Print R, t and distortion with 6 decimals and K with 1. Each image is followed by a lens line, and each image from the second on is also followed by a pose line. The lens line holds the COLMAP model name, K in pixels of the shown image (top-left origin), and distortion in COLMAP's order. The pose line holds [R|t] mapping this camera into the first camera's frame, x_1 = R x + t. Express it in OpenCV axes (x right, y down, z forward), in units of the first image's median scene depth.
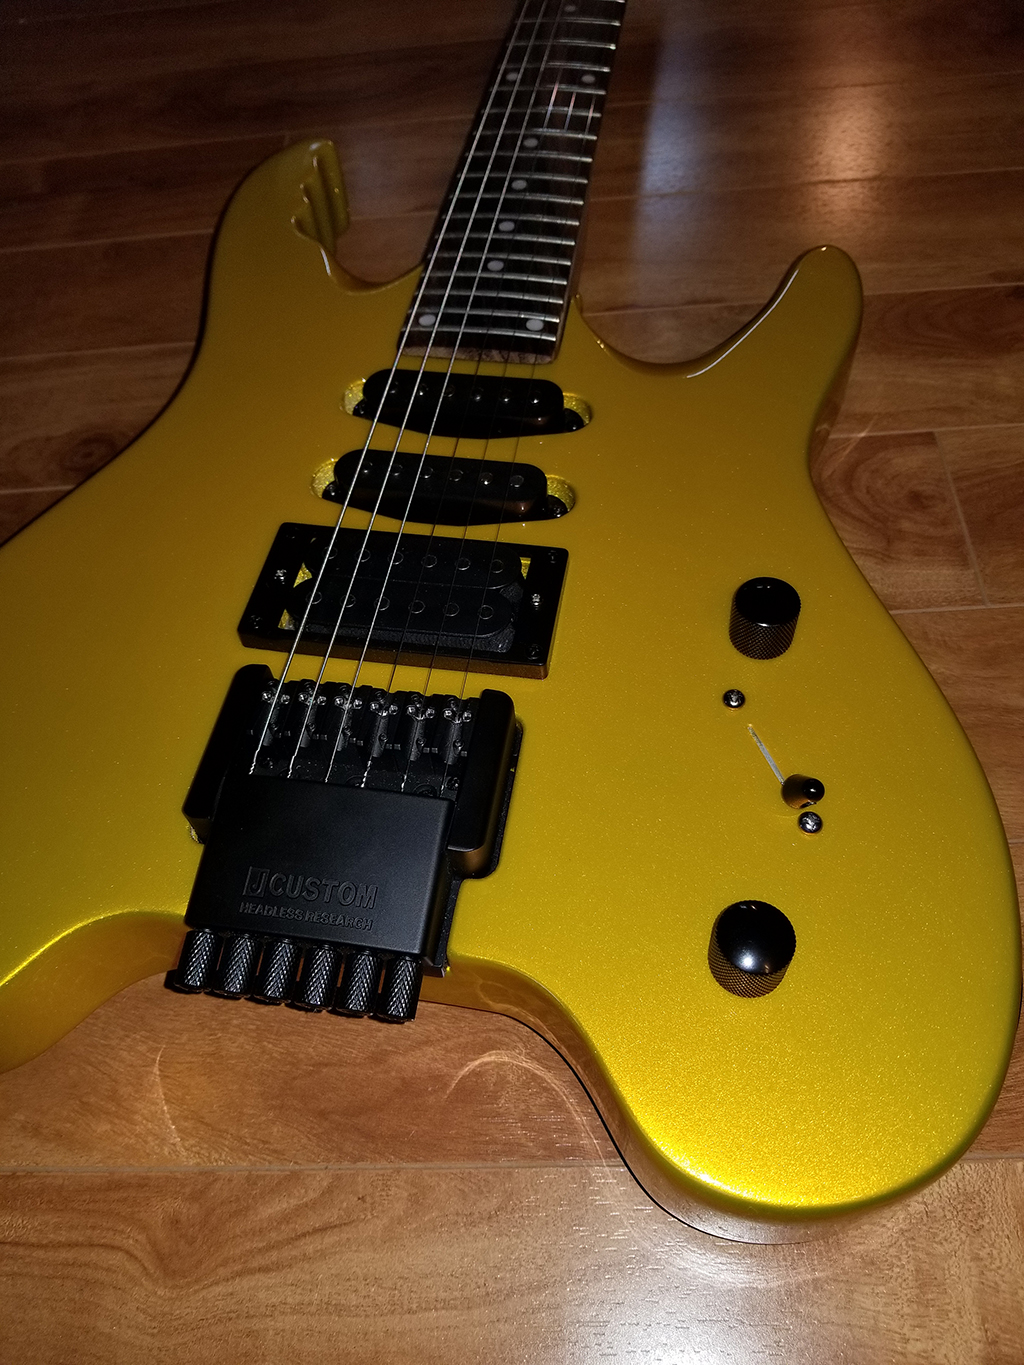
lens RADIAL K [[1110.5, 0, 524.2], [0, 1110.5, 683.1], [0, 0, 1]] dist [-0.014348, -0.009697]
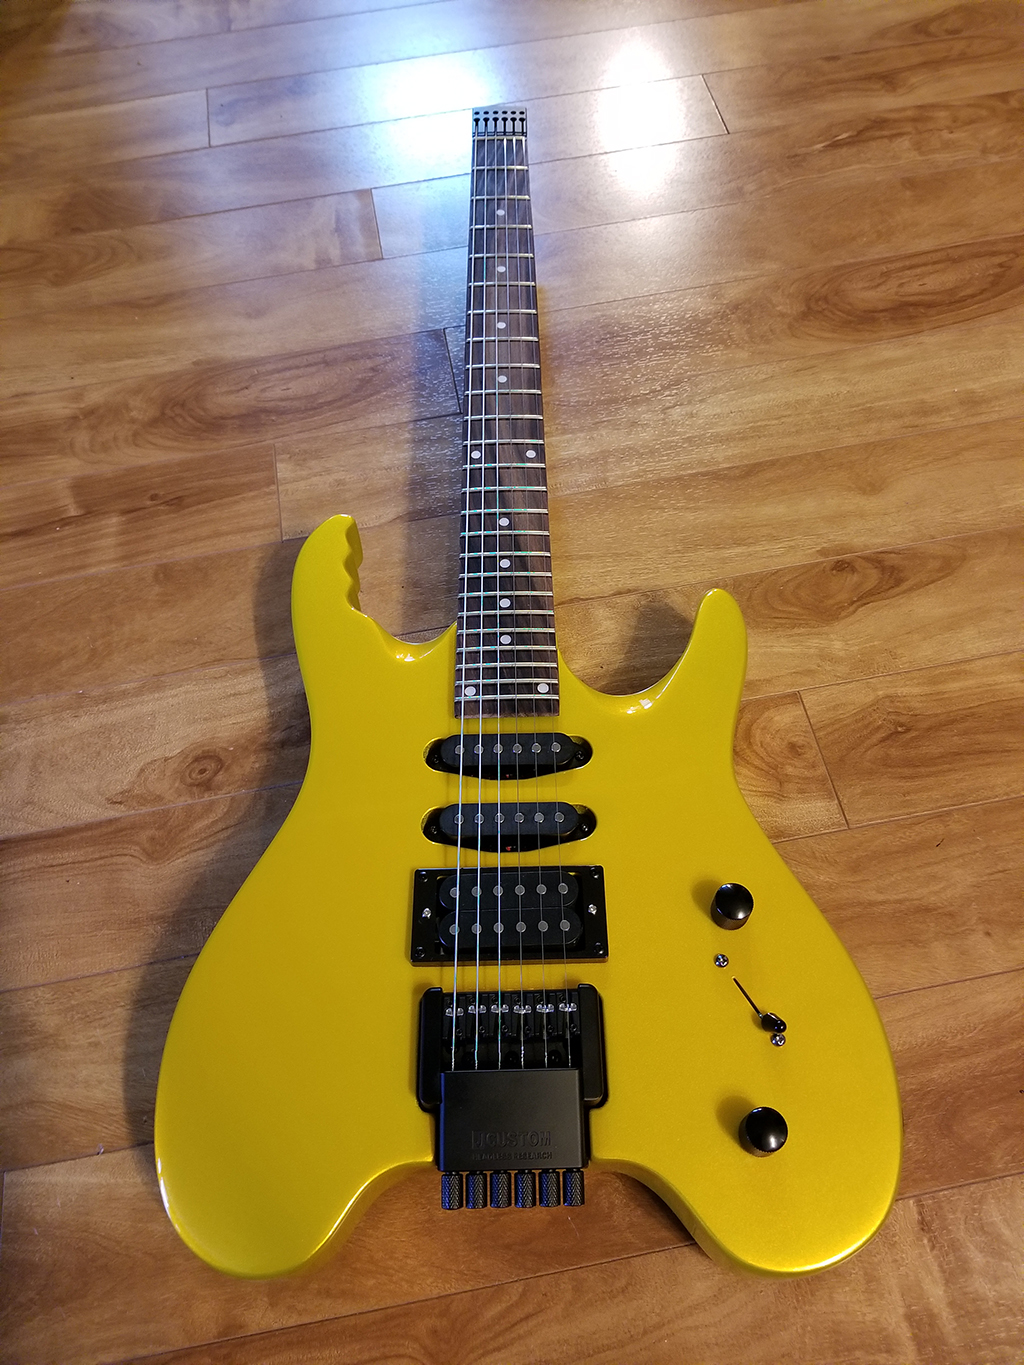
lens RADIAL K [[1063.0, 0, 535.4], [0, 1063.0, 684.0], [0, 0, 1]] dist [0.060186, -0.122860]
pose [[0.980870, -0.133961, 0.141242, -0.252086], [0.125539, 0.989825, 0.066977, -0.528685], [-0.148777, -0.047964, 0.987707, -0.521884]]
